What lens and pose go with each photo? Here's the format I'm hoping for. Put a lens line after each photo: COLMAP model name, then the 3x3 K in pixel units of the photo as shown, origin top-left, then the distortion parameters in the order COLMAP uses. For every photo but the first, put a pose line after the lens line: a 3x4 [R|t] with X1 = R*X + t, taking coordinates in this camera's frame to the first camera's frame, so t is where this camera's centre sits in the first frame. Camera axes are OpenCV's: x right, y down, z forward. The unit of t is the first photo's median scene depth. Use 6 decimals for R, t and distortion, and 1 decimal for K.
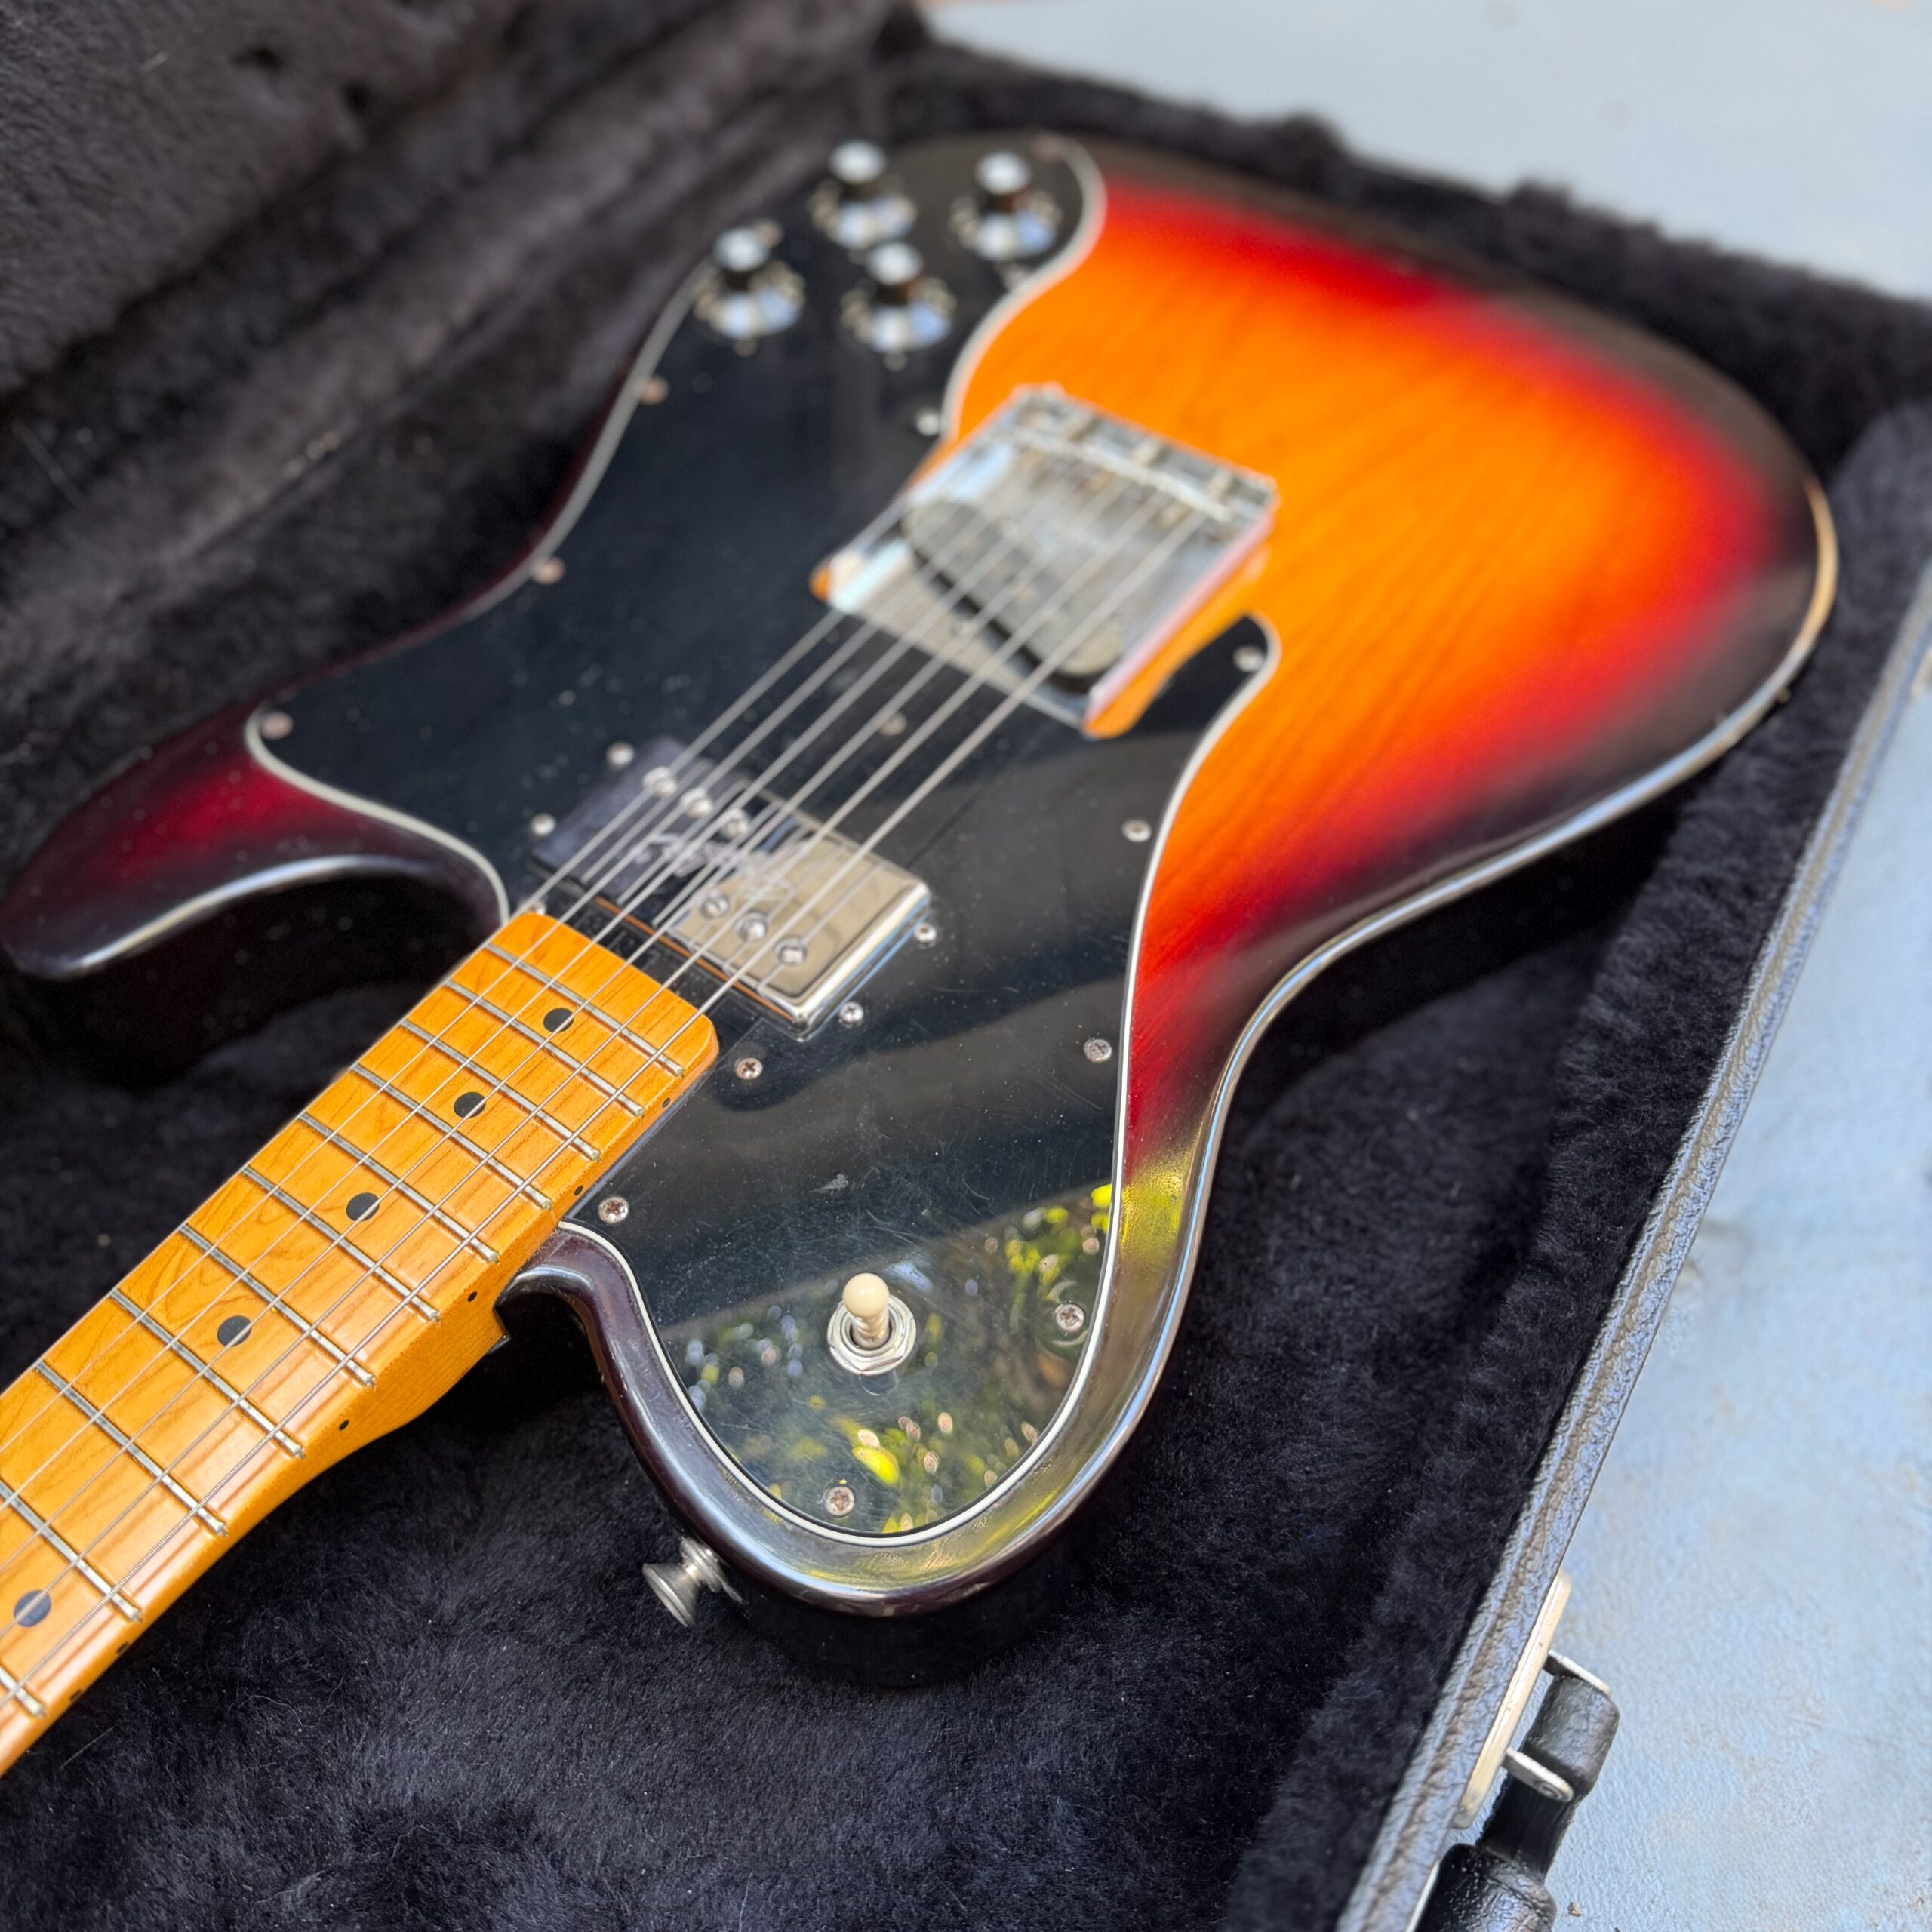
lens RADIAL K [[1771.5, 0, 963.9], [0, 1771.5, 1007.8], [0, 0, 1]] dist [0.105985, -0.254434]
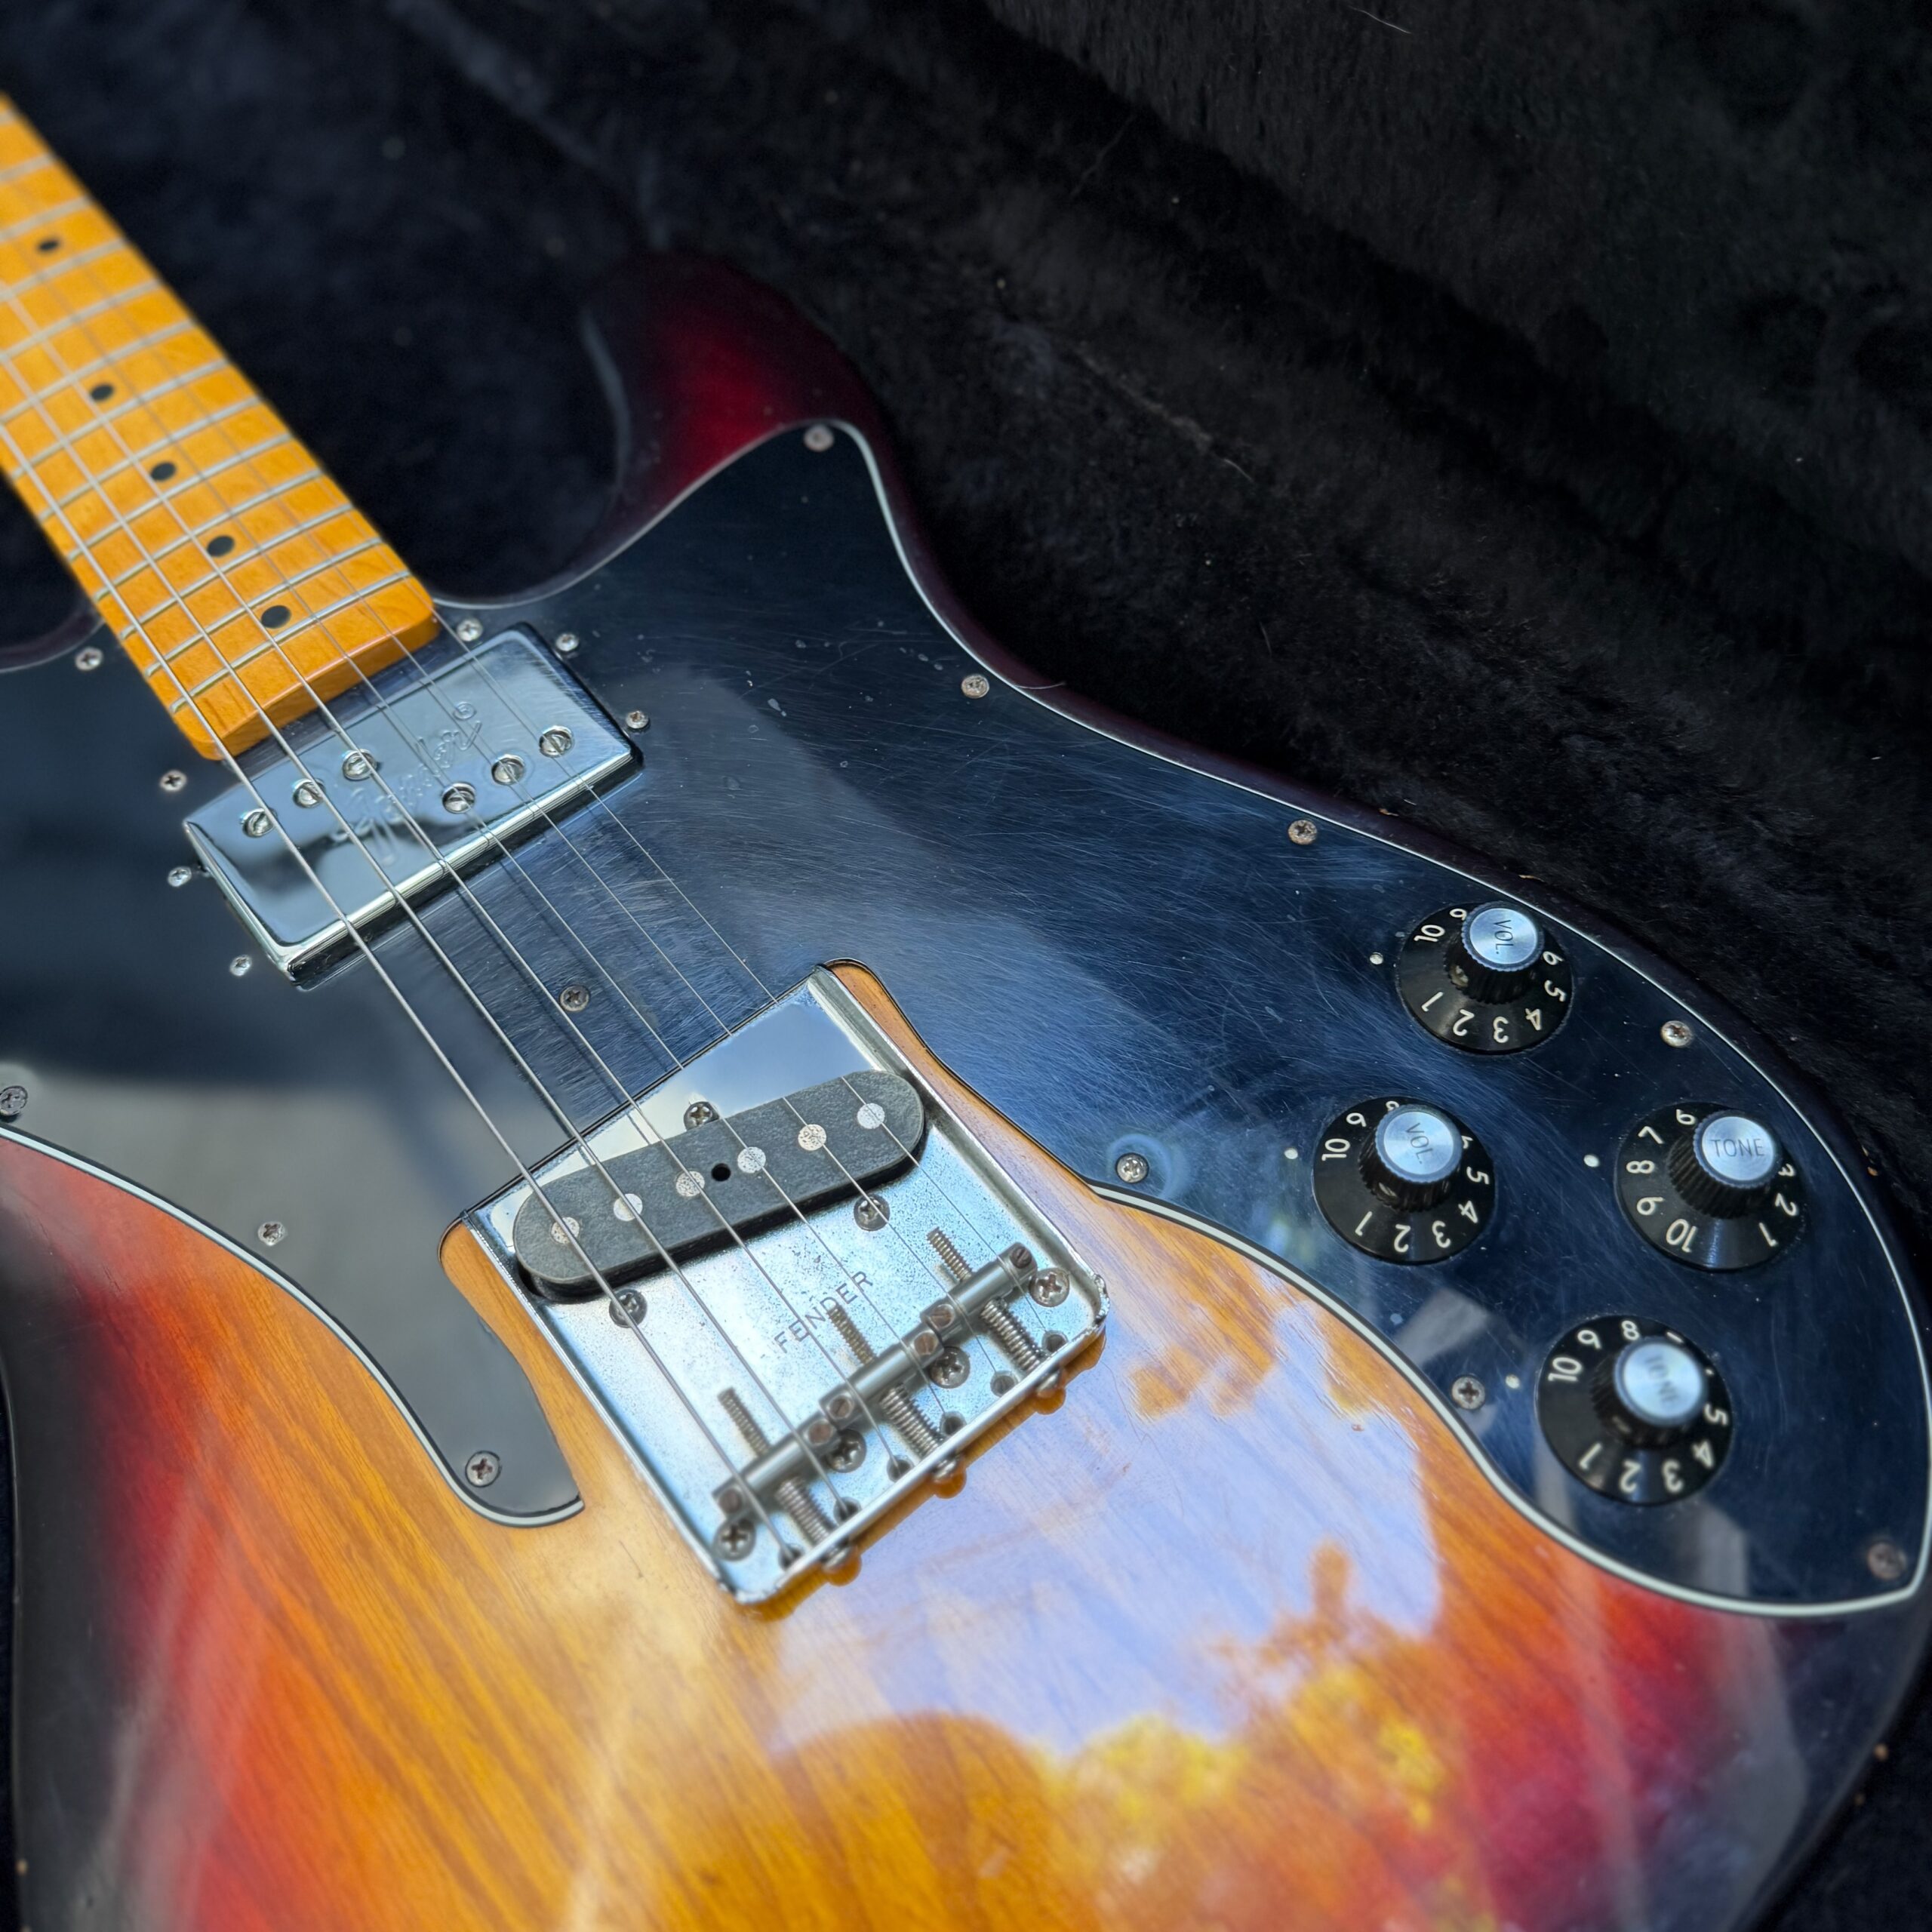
lens RADIAL K [[1771.5, 0, 963.9], [0, 1771.5, 1007.8], [0, 0, 1]] dist [0.105985, -0.254434]
pose [[-0.259700, 0.875312, -0.407902, 0.253270], [-0.770690, 0.066656, 0.633714, -0.832773], [0.581887, 0.478941, 0.657284, 0.599827]]
